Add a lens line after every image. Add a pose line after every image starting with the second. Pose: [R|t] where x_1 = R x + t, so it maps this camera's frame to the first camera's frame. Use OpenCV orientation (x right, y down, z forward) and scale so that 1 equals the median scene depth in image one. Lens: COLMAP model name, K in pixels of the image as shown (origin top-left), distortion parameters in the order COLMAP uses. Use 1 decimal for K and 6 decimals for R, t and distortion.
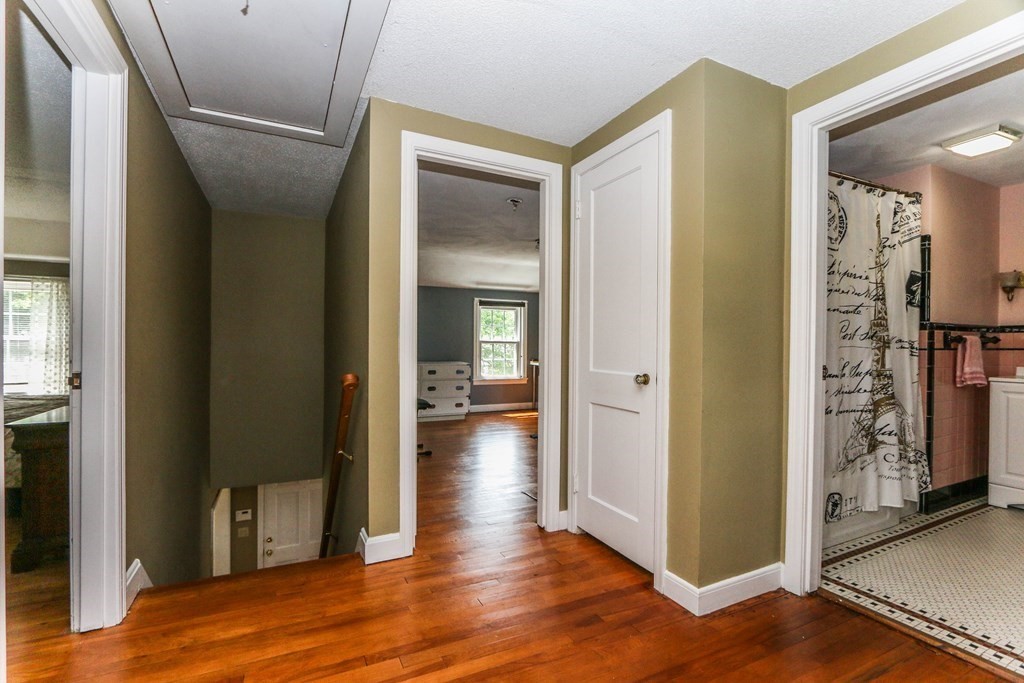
lens RADIAL K [[467.3, 0, 511.7], [0, 467.3, 344.4], [0, 0, 1]] dist [-0.013741, 0.001132]
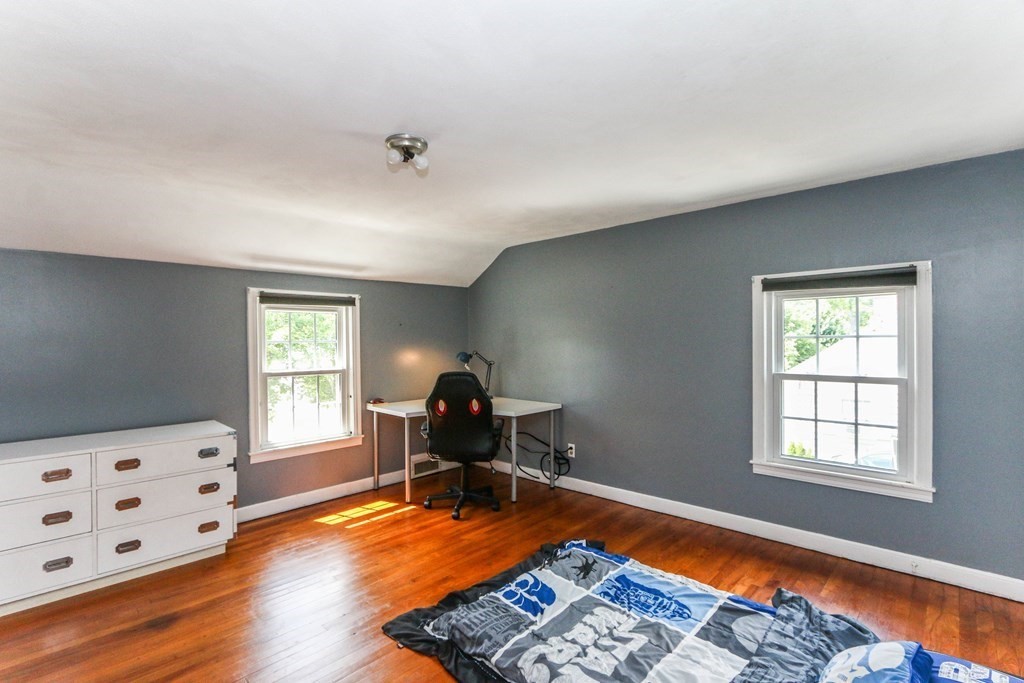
lens RADIAL K [[467.3, 0, 506.7], [0, 467.3, 341.7], [0, 0, 1]] dist [-0.013741, 0.001132]
pose [[0.939330, -0.022184, 0.342298, 0.007422], [0.018258, 0.999725, 0.014688, -0.044450], [-0.342530, -0.007547, 0.939477, 0.440498]]
